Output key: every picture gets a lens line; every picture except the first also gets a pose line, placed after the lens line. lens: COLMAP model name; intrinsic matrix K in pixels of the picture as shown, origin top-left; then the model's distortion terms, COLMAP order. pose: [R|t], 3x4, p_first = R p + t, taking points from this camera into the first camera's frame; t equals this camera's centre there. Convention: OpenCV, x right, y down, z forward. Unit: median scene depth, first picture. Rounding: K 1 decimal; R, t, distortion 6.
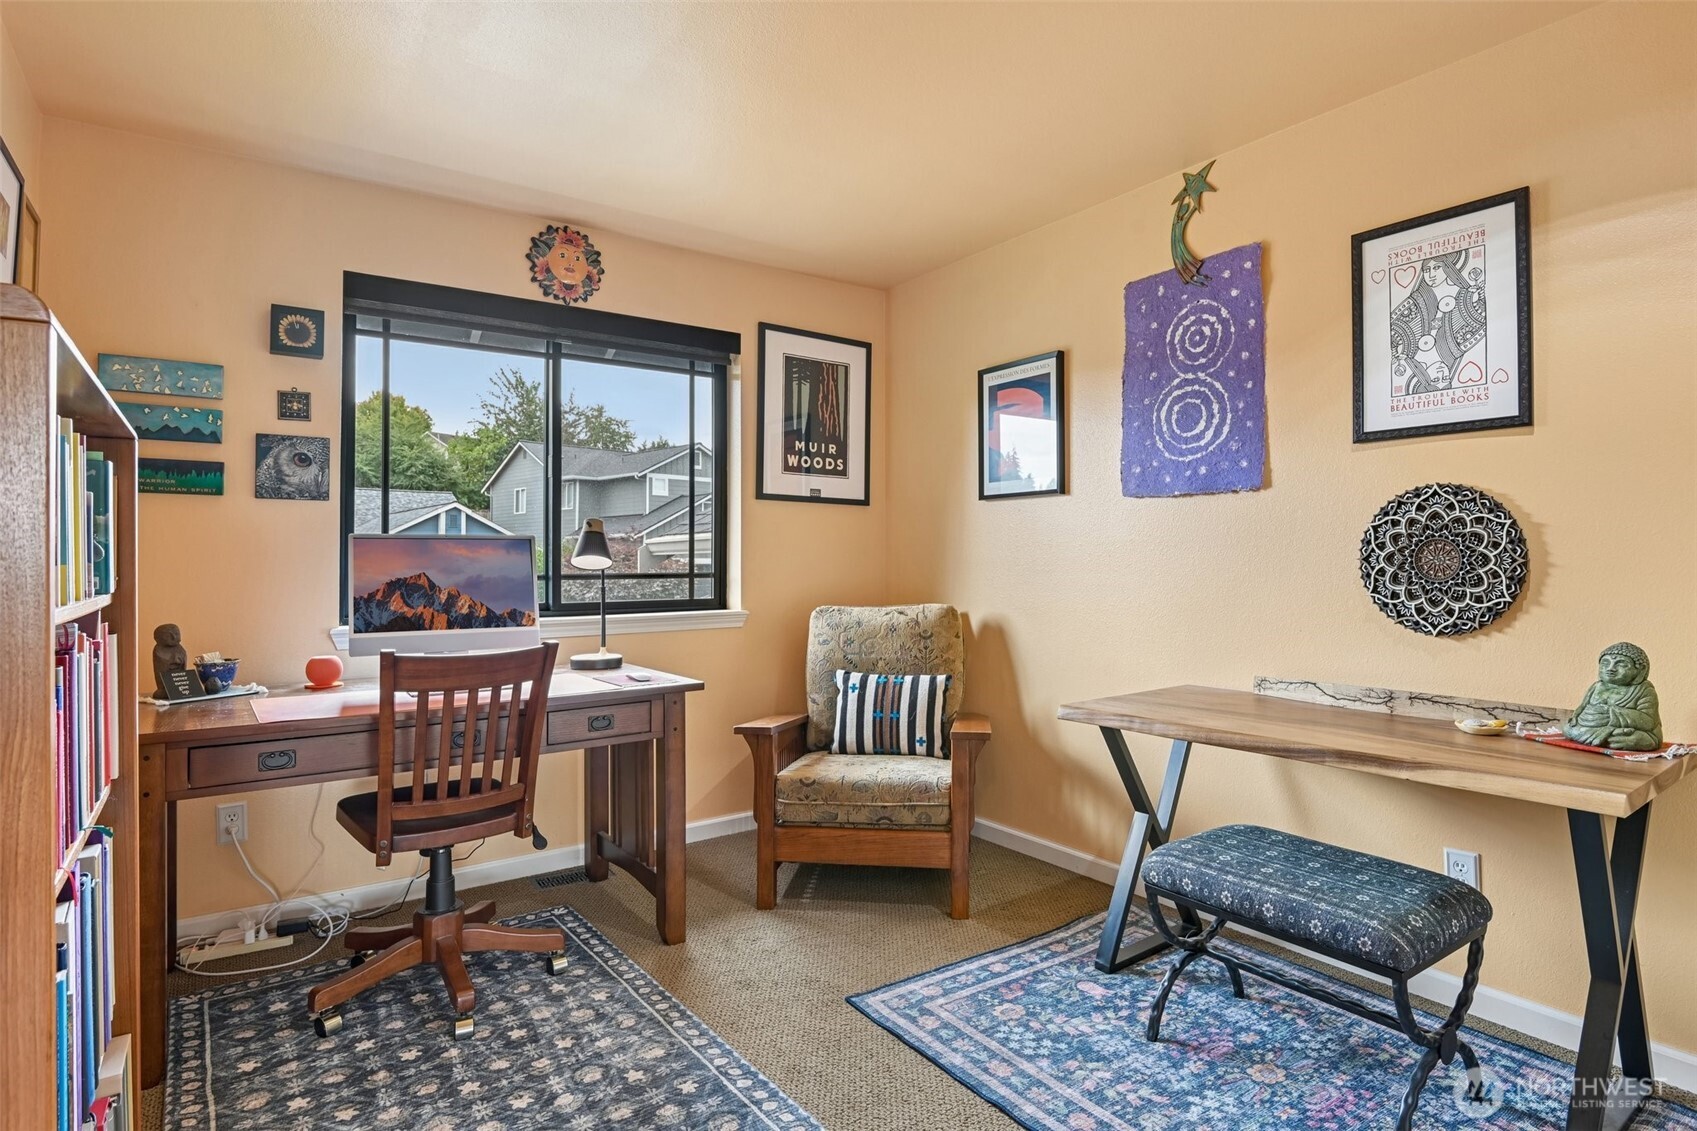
lens RADIAL K [[904.4, 0, 843.9], [0, 904.4, 564.5], [0, 0, 1]] dist [-0.020563, -0.001974]
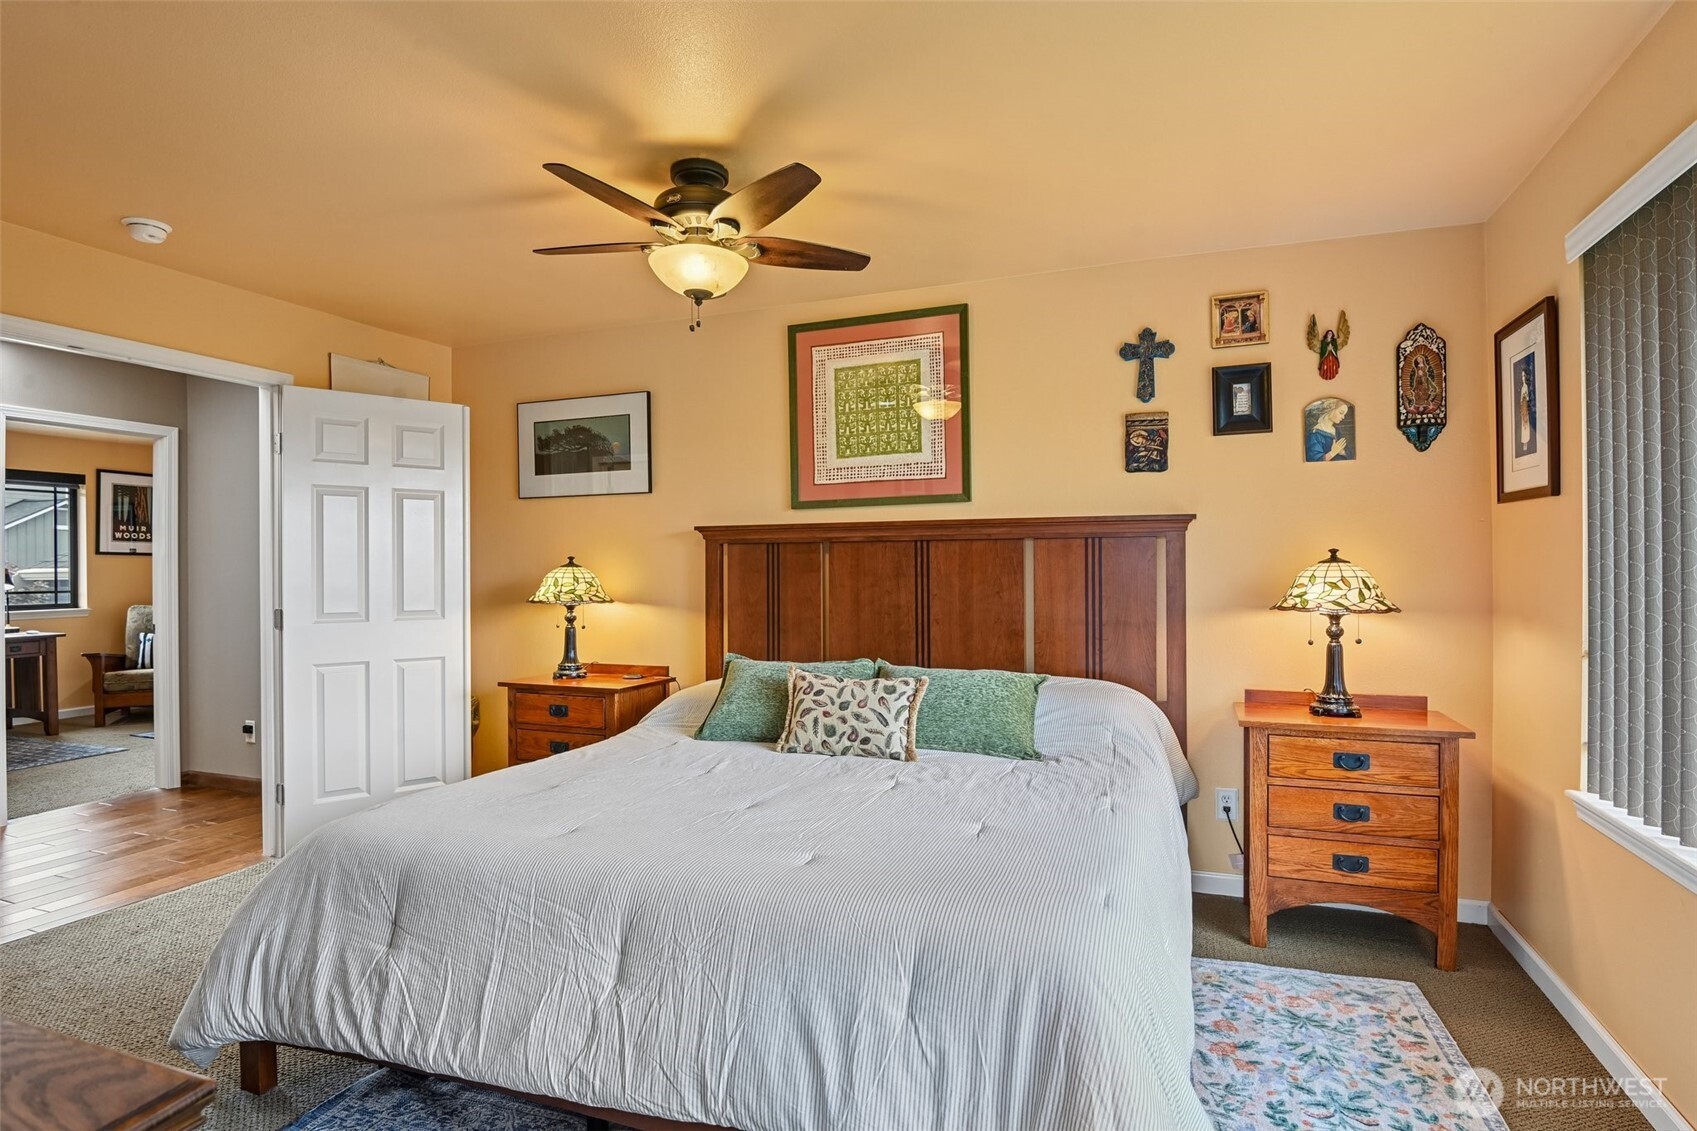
lens RADIAL K [[904.4, 0, 846.0], [0, 904.4, 581.8], [0, 0, 1]] dist [-0.020563, -0.001974]
pose [[0.840245, -0.010018, 0.542115, 0.237645], [0.006888, 0.999946, 0.007803, -0.013523], [-0.542164, -0.002822, 0.840268, -1.623664]]
